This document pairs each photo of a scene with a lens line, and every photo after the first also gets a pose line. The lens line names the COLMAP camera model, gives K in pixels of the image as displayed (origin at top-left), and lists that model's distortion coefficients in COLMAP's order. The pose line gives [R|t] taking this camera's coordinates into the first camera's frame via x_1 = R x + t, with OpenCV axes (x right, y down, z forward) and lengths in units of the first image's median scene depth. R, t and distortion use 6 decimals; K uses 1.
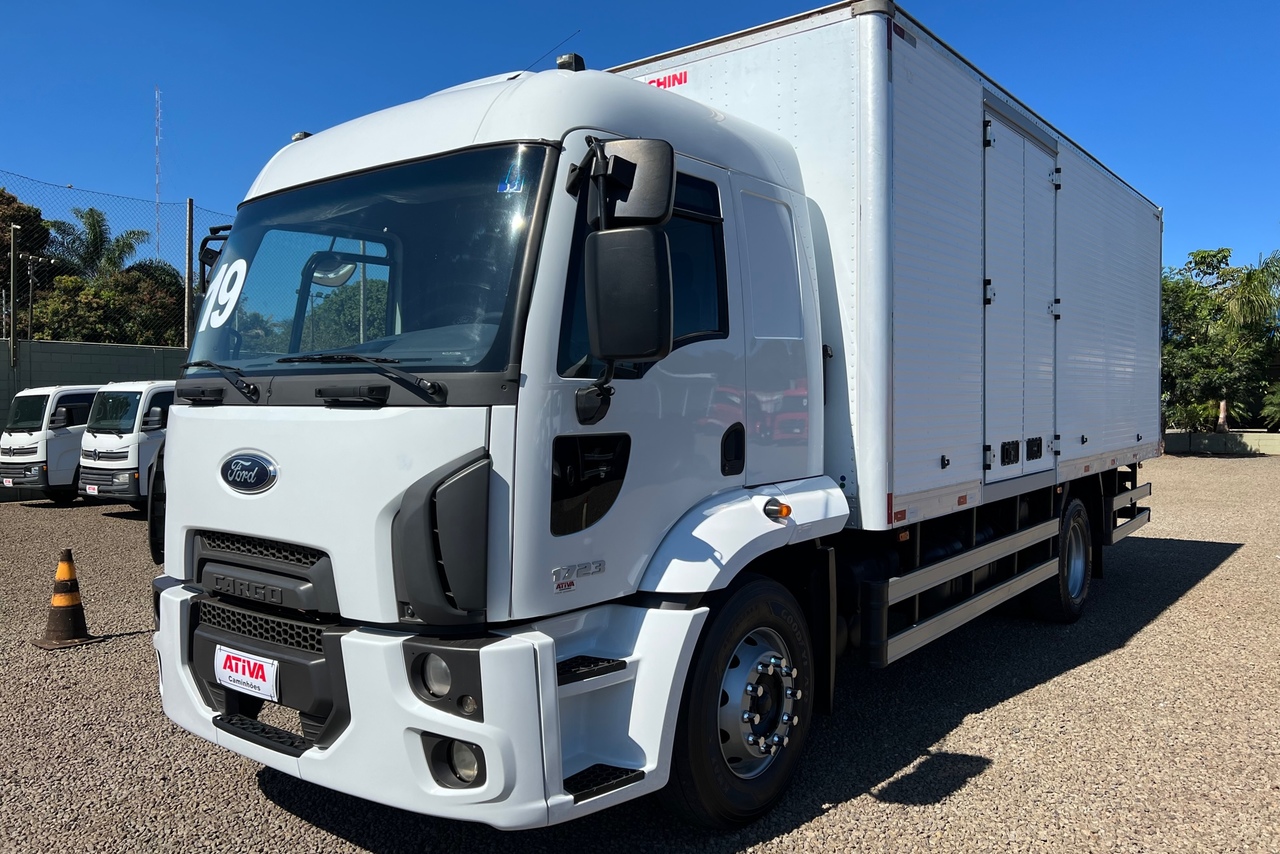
lens RADIAL K [[967.6, 0, 648.7], [0, 967.6, 443.4], [0, 0, 1]] dist [0.180921, -0.532171]
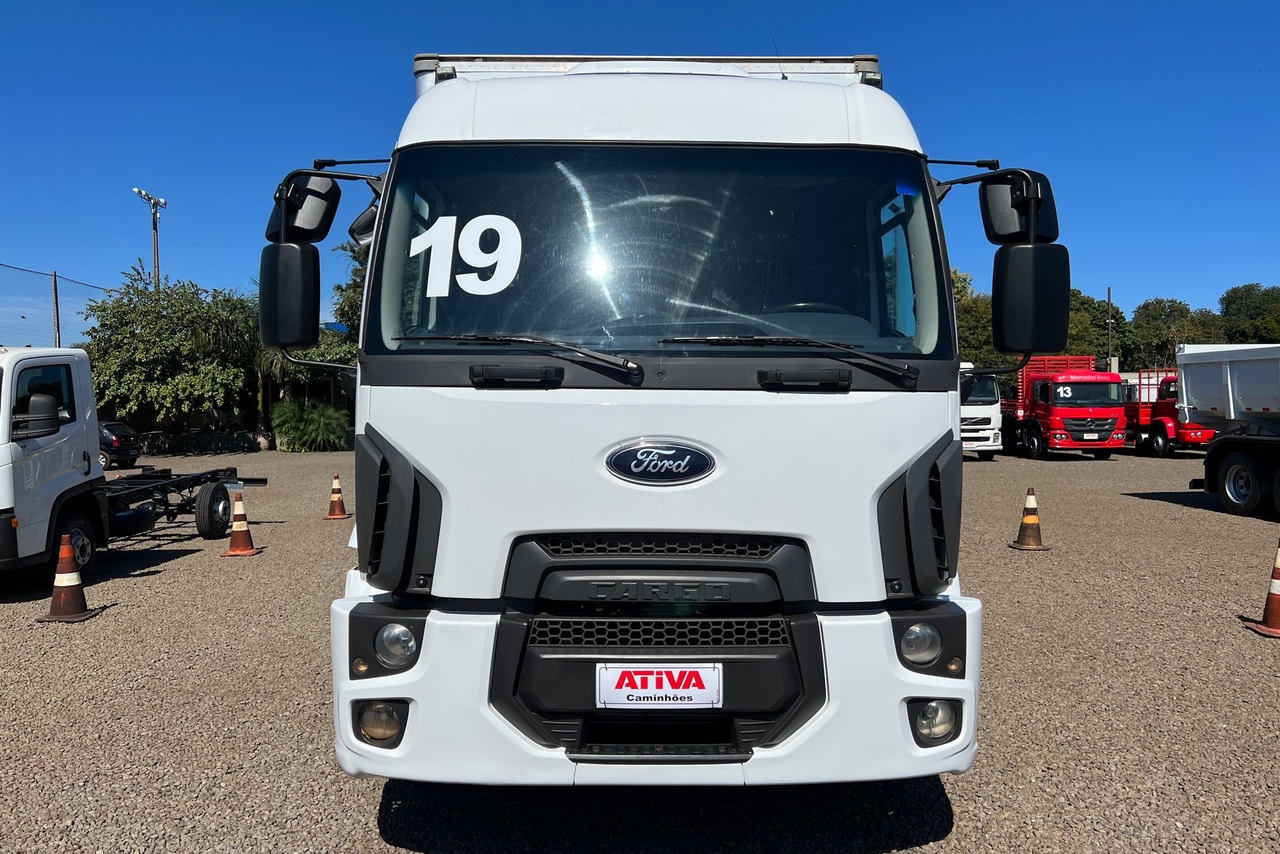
lens RADIAL K [[967.6, 0, 648.7], [0, 967.6, 443.4], [0, 0, 1]] dist [0.180921, -0.532171]
pose [[0.780326, -0.024093, 0.624909, -0.992246], [0.011802, 0.999647, 0.023804, -0.009338], [-0.625262, -0.011200, 0.780335, 0.319204]]
